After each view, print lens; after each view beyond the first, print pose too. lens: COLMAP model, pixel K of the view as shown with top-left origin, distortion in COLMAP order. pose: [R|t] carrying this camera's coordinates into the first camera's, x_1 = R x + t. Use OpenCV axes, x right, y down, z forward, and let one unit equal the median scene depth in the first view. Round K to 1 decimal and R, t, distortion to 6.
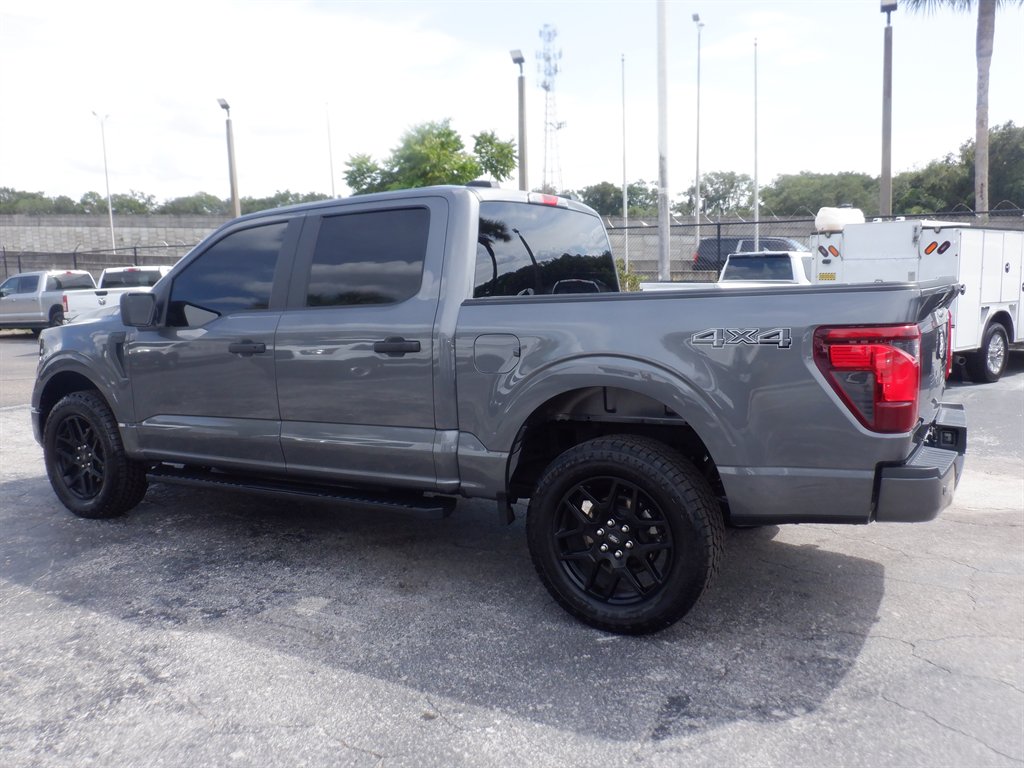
lens RADIAL K [[836.8, 0, 513.7], [0, 836.8, 386.1], [0, 0, 1]] dist [-0.016793, 0.003335]
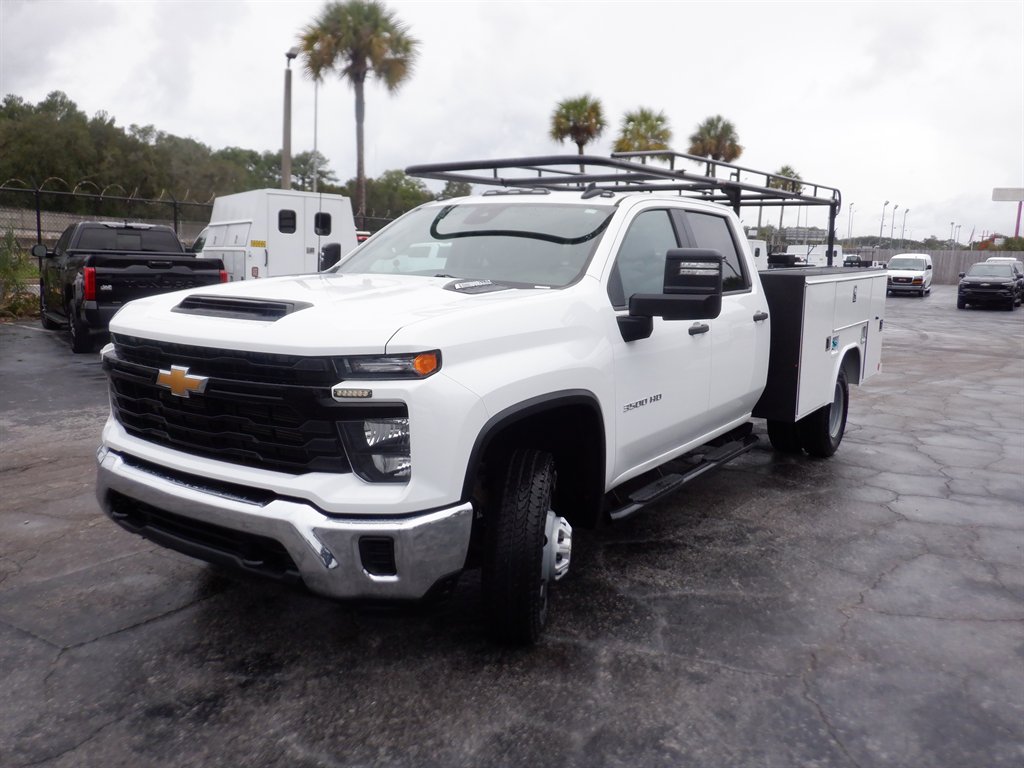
lens RADIAL K [[839.8, 0, 512.4], [0, 839.8, 379.7], [0, 0, 1]] dist [-0.007461, -0.012469]
pose [[0.082608, -0.127409, 0.988404, -1.256678], [0.095504, 0.988241, 0.119406, -0.120825], [-0.991995, 0.084533, 0.093804, 0.922045]]
